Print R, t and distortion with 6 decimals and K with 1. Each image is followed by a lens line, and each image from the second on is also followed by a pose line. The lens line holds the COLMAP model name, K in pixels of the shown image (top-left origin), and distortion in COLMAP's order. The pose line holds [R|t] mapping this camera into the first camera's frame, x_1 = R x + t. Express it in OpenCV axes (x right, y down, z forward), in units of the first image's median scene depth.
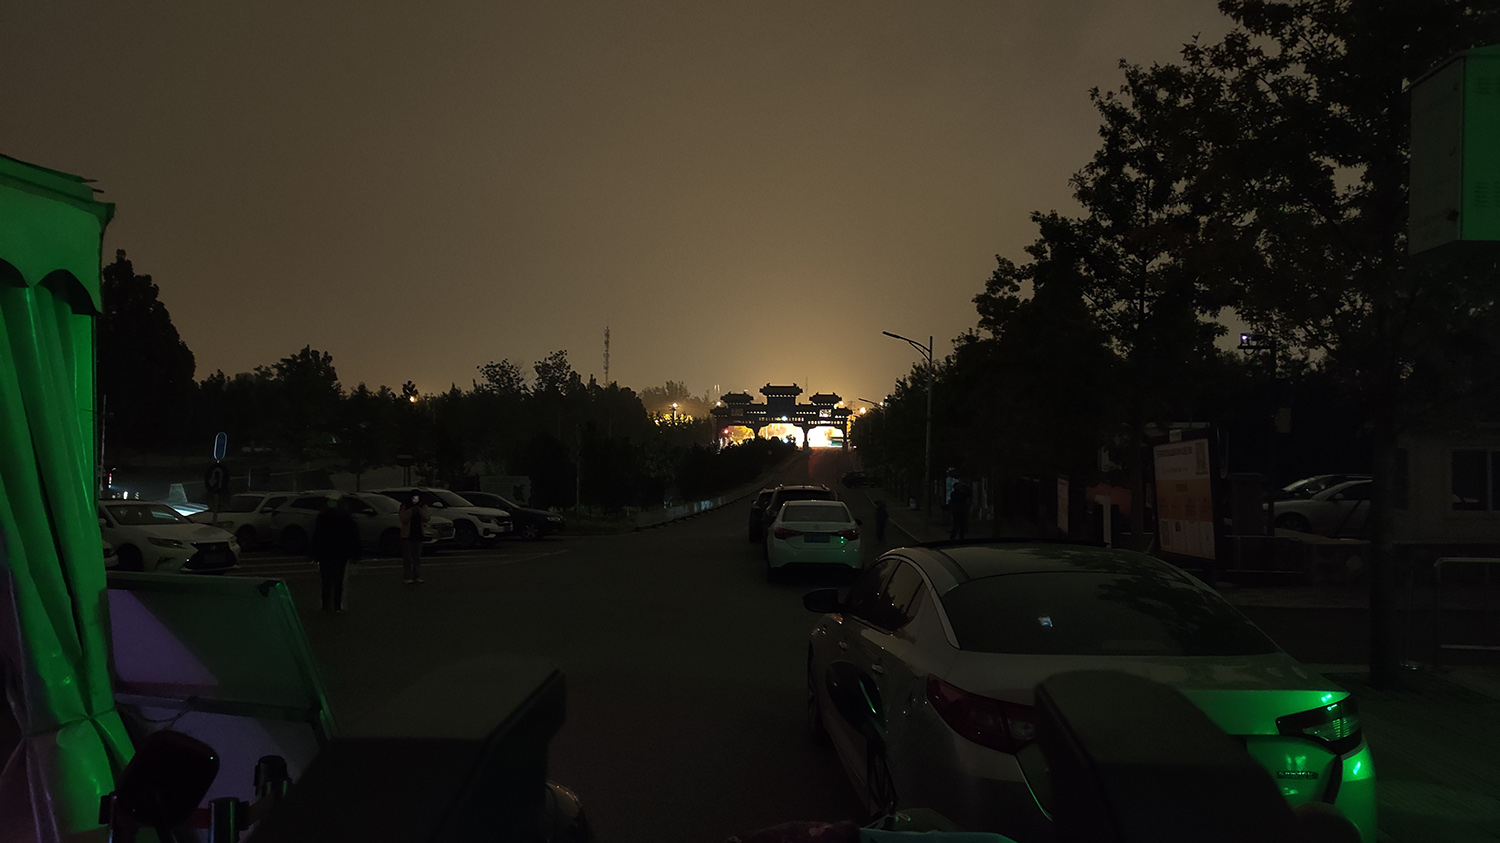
lens RADIAL K [[1152.8, 0, 750.0], [0, 1152.8, 421.7], [0, 0, 1]] dist [0.001699, 0.000249]
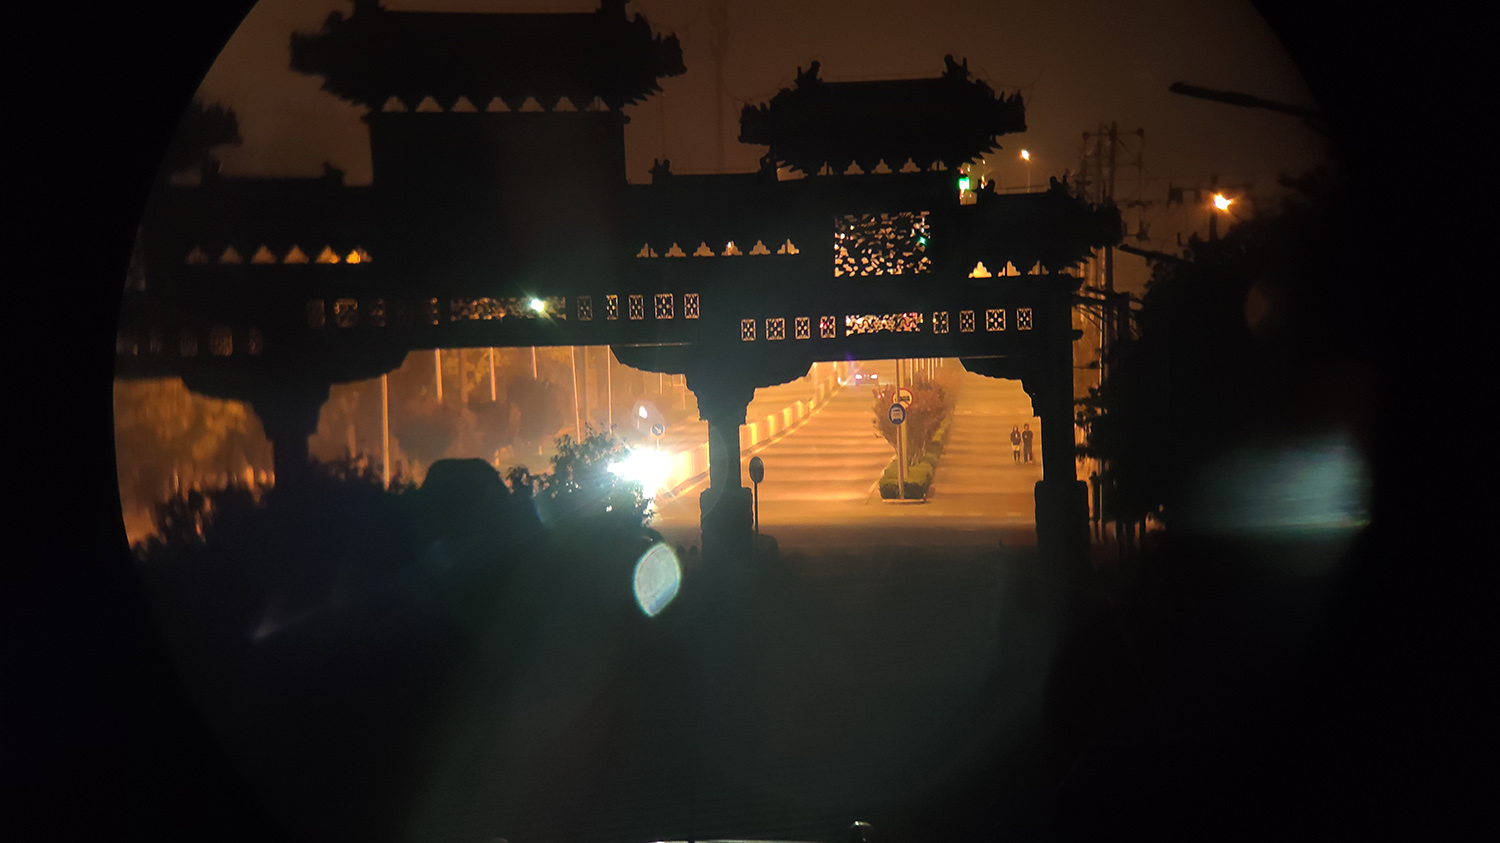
lens RADIAL K [[1152.8, 0, 750.0], [0, 1152.8, 420.0], [0, 0, 1]] dist [0.001699, 0.000249]
pose [[0.998470, -0.040673, 0.037456, 0.046654], [0.038462, 0.997576, 0.057984, 0.003200], [-0.039724, -0.056454, 0.997615, 0.882940]]
